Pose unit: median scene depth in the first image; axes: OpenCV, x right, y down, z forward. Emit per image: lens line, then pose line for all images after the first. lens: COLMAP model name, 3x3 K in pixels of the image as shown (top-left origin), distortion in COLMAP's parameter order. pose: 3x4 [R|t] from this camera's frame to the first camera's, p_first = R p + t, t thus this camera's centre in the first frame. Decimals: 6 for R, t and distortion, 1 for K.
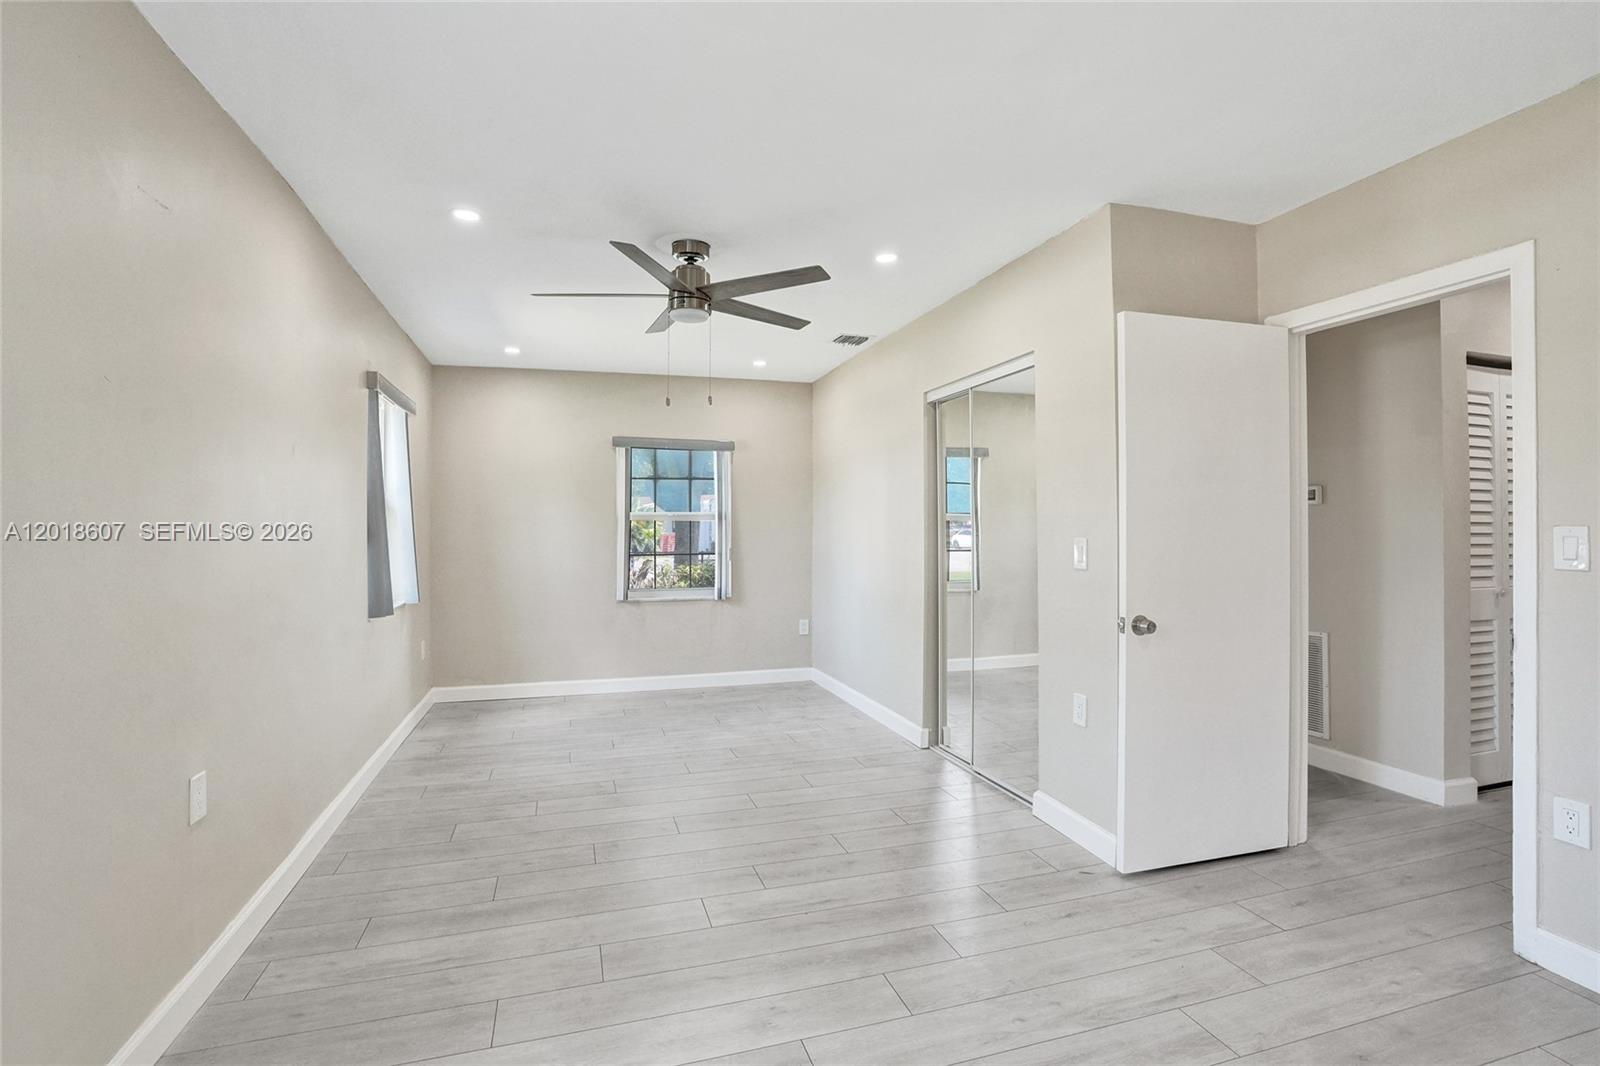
lens RADIAL K [[763.0, 0, 802.0], [0, 763.0, 505.0], [0, 0, 1]] dist [-0.074425, 0.028174]
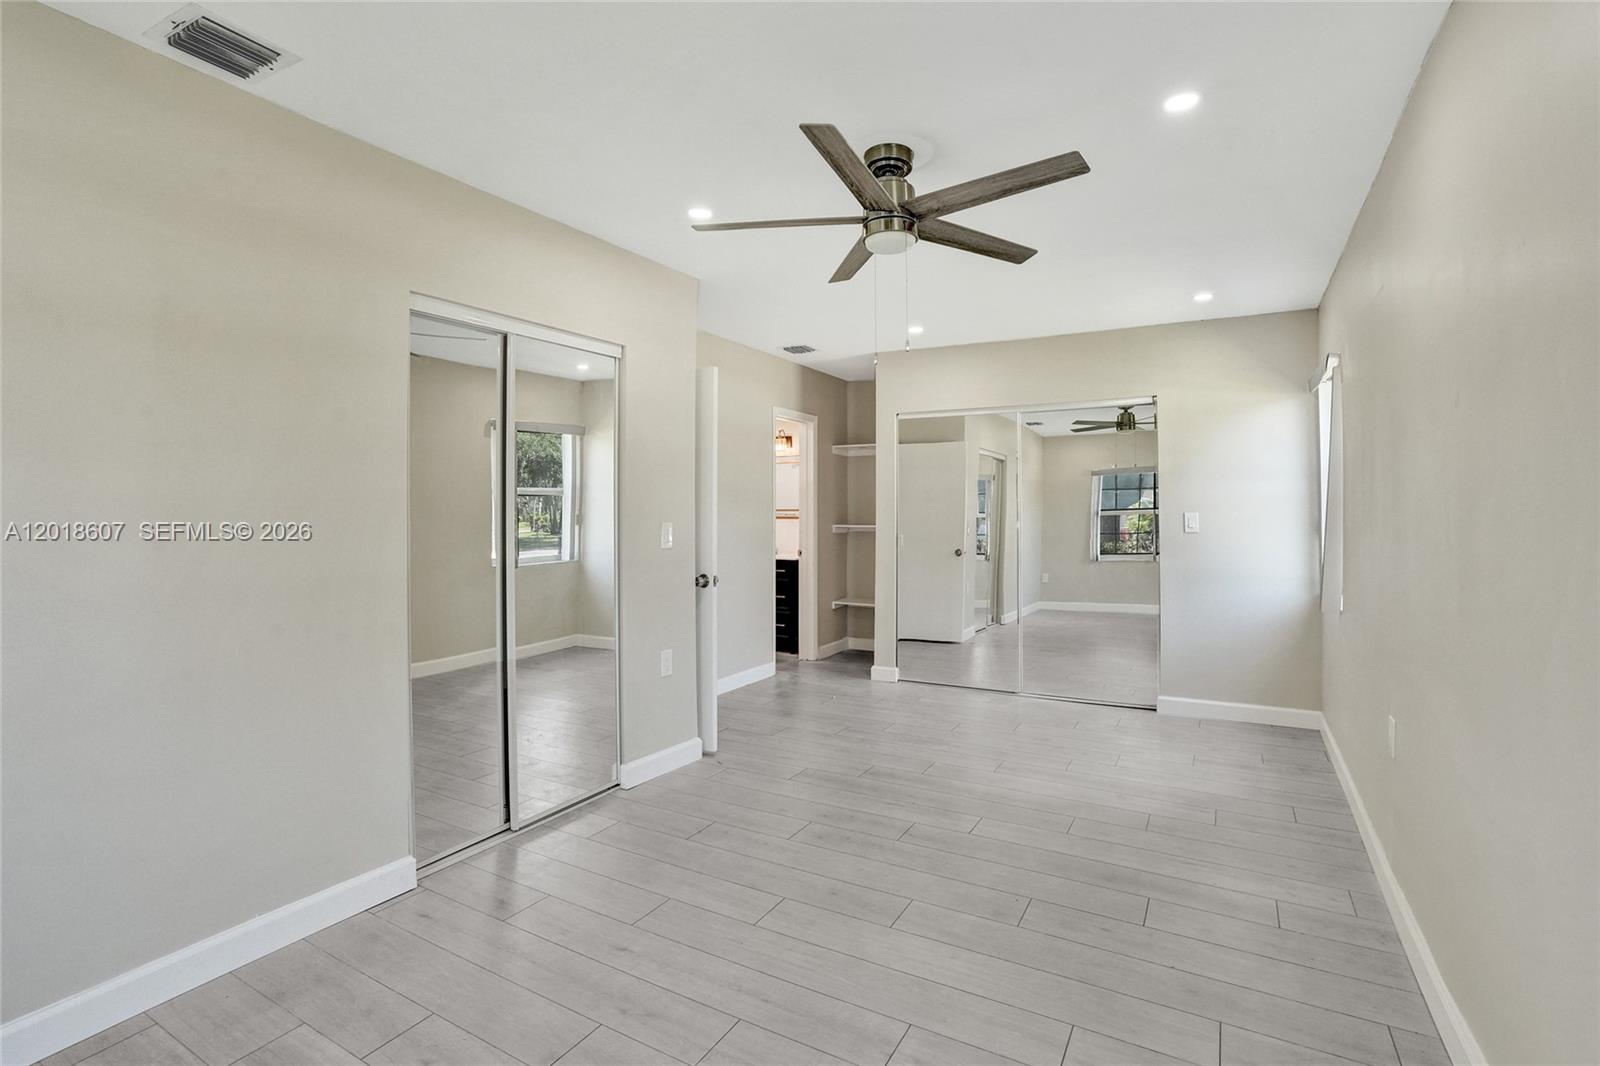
lens RADIAL K [[745.6, 0, 803.3], [0, 745.6, 523.8], [0, 0, 1]] dist [-0.072323, 0.025860]
pose [[-0.681601, -0.011721, 0.731630, -0.544511], [-0.018918, 0.999820, -0.001607, 0.033527], [-0.731479, -0.014936, -0.681700, 1.360374]]
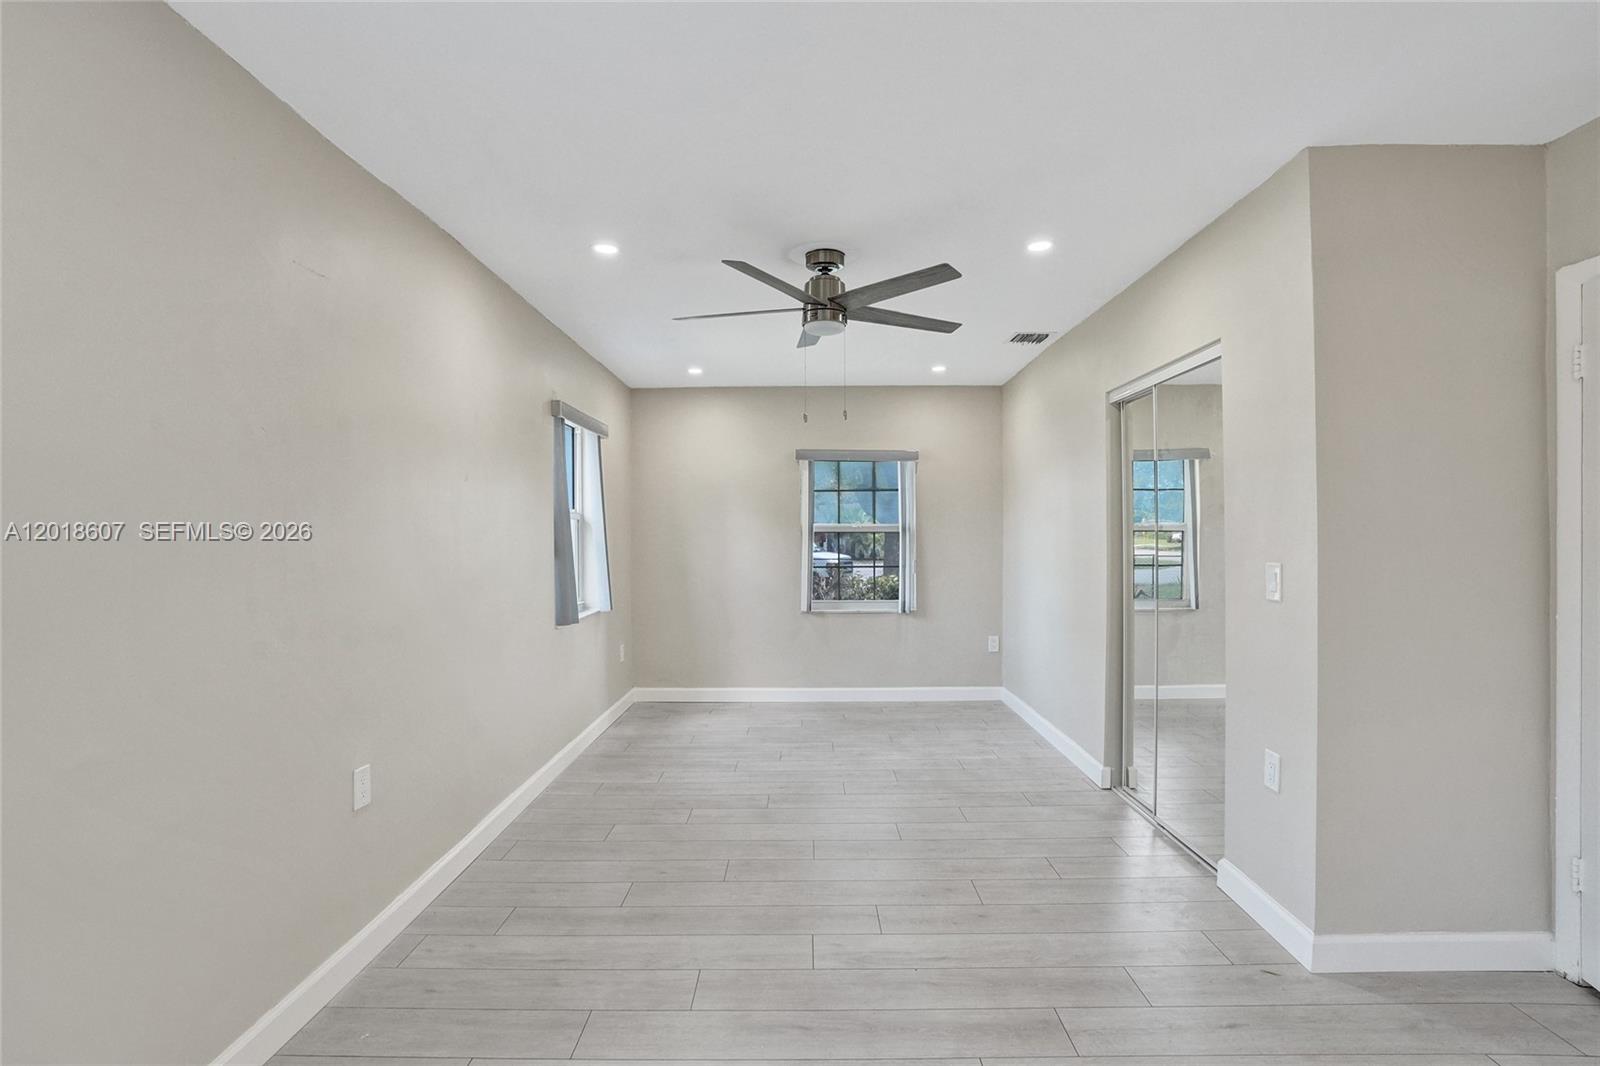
lens RADIAL K [[755.0, 0, 799.6], [0, 755.0, 520.3], [0, 0, 1]] dist [-0.080720, 0.036415]
pose [[0.952009, -0.005048, -0.306030, 0.099364], [0.009795, 0.999854, 0.013978, -0.015887], [0.305914, -0.016304, 0.951919, 0.065224]]
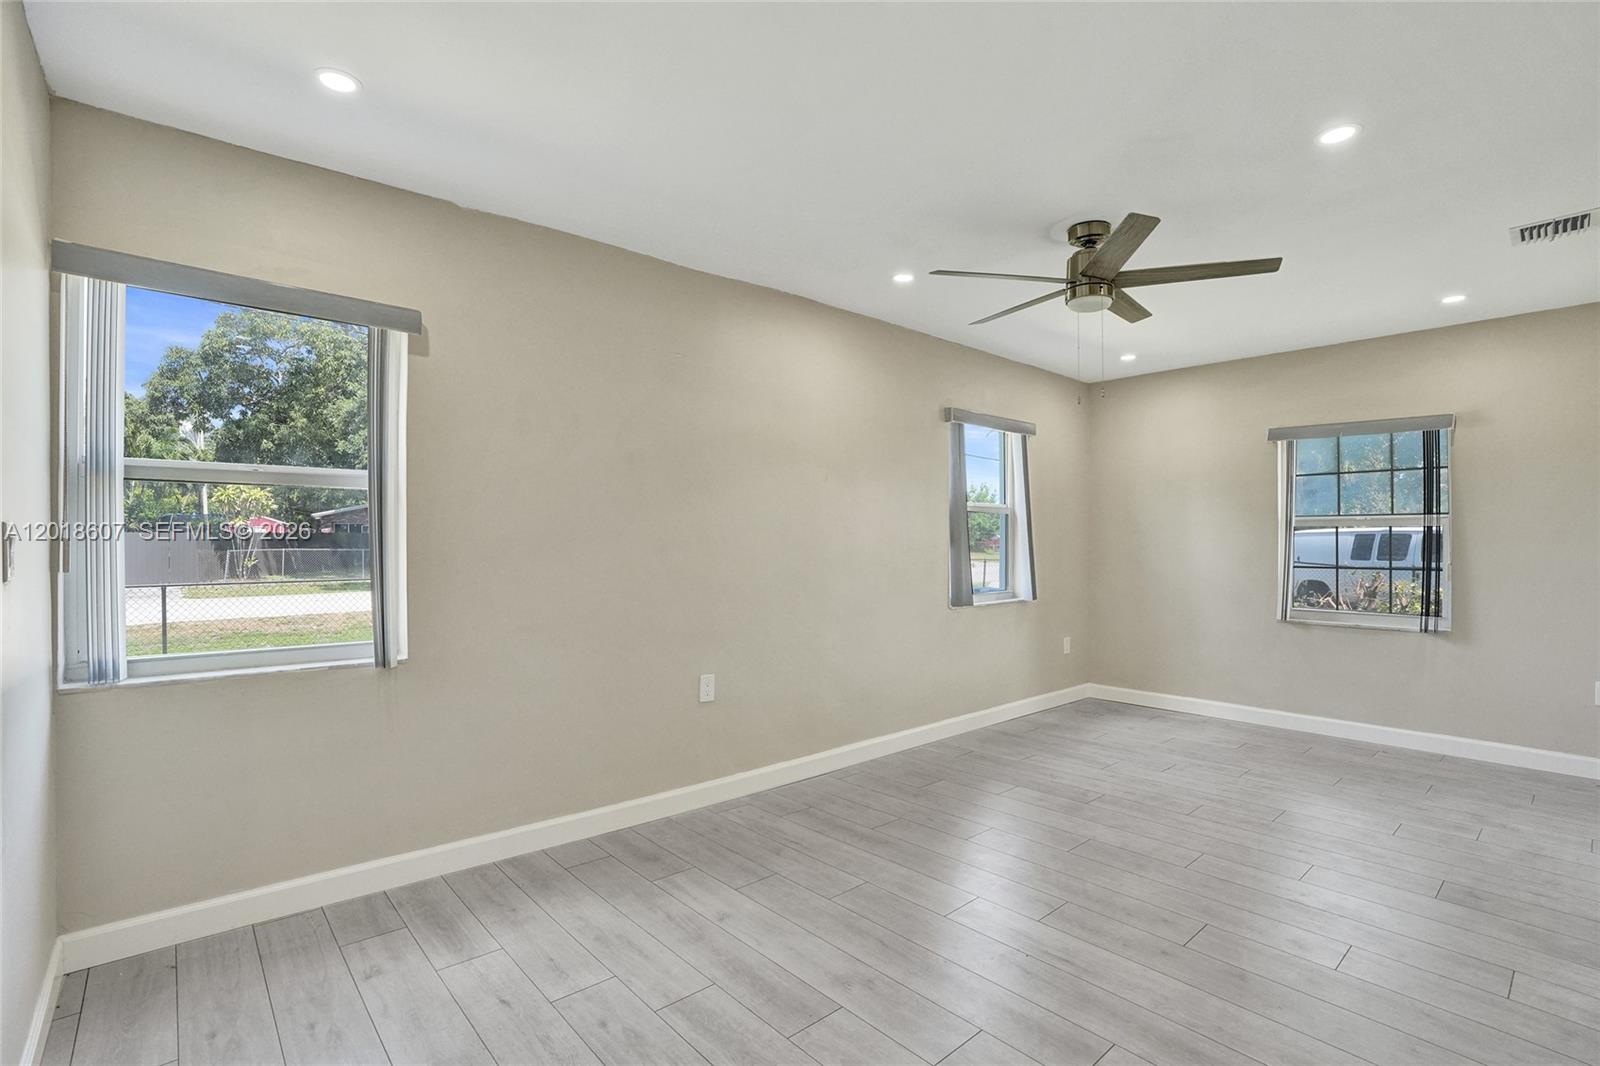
lens RADIAL K [[754.8, 0, 781.1], [0, 754.8, 535.0], [0, 0, 1]] dist [-0.072556, 0.027651]
pose [[0.392310, 0.001613, -0.919832, 0.470552], [0.023844, 0.999645, 0.011923, 0.010660], [0.919524, -0.026610, 0.392132, 0.255554]]
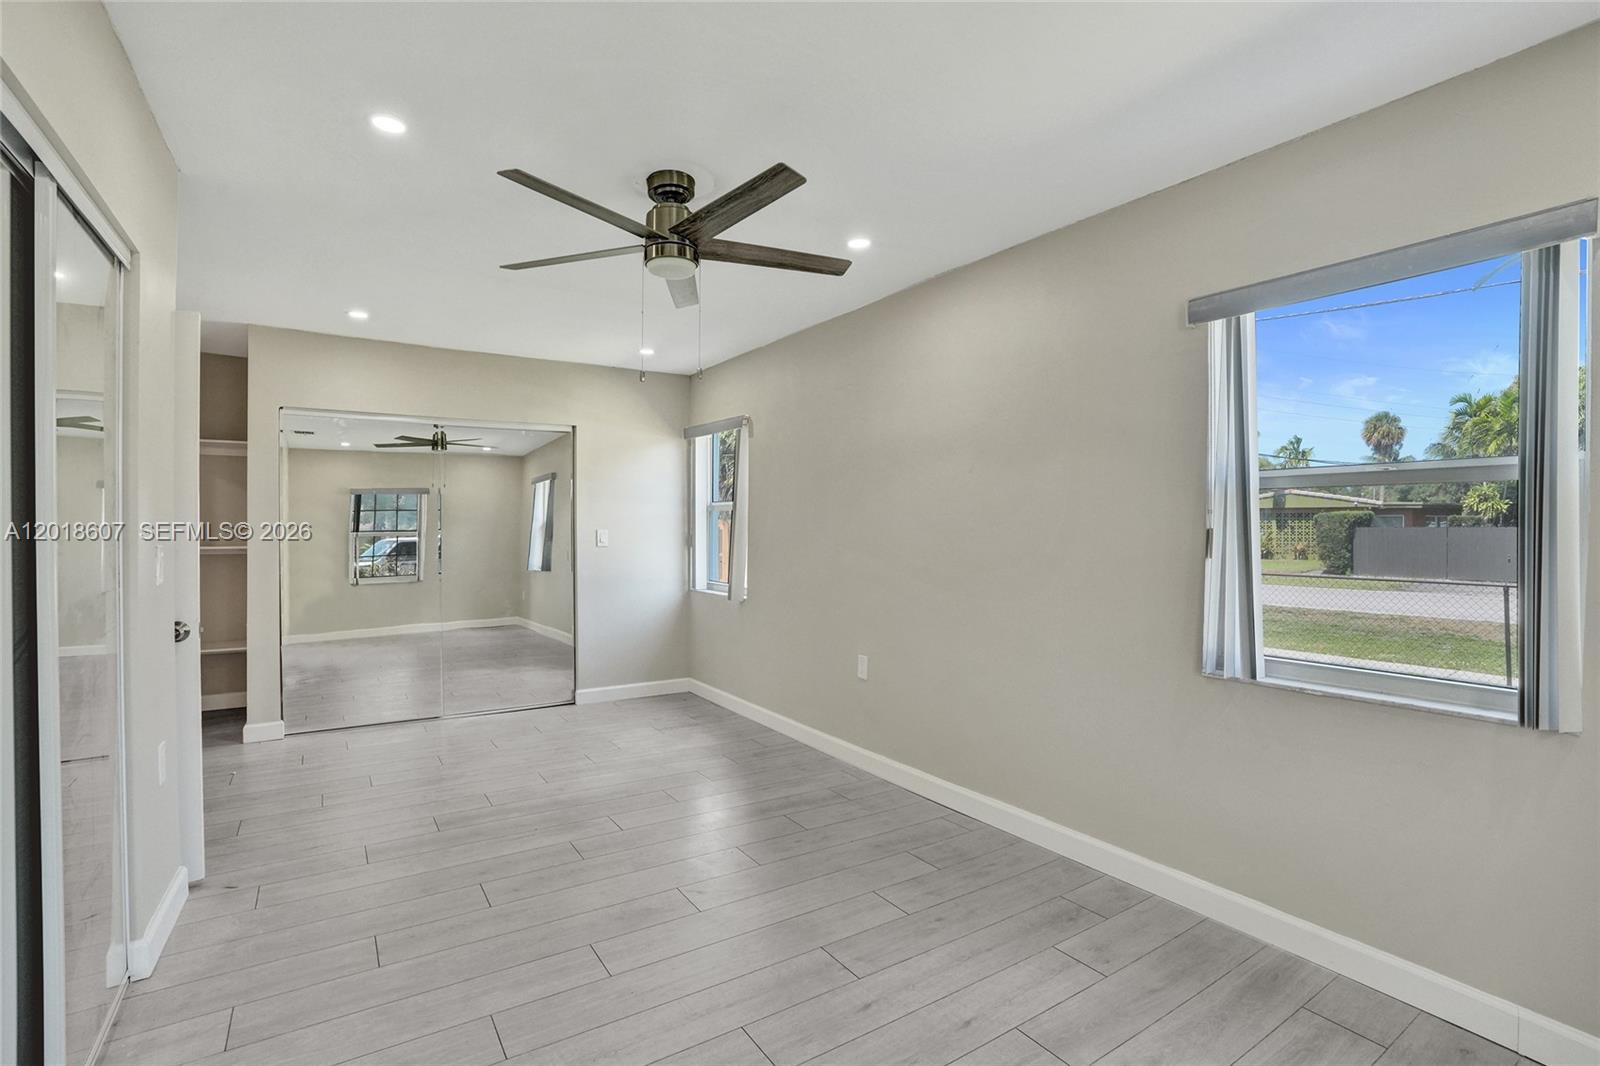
lens RADIAL K [[727.7, 0, 791.0], [0, 727.7, 556.0], [0, 0, 1]] dist [-0.091141, 0.037854]
pose [[-0.963930, 0.006221, -0.266085, -0.061822], [0.004518, 0.999965, 0.007013, 0.044474], [0.266119, 0.005558, -0.963924, 1.523485]]
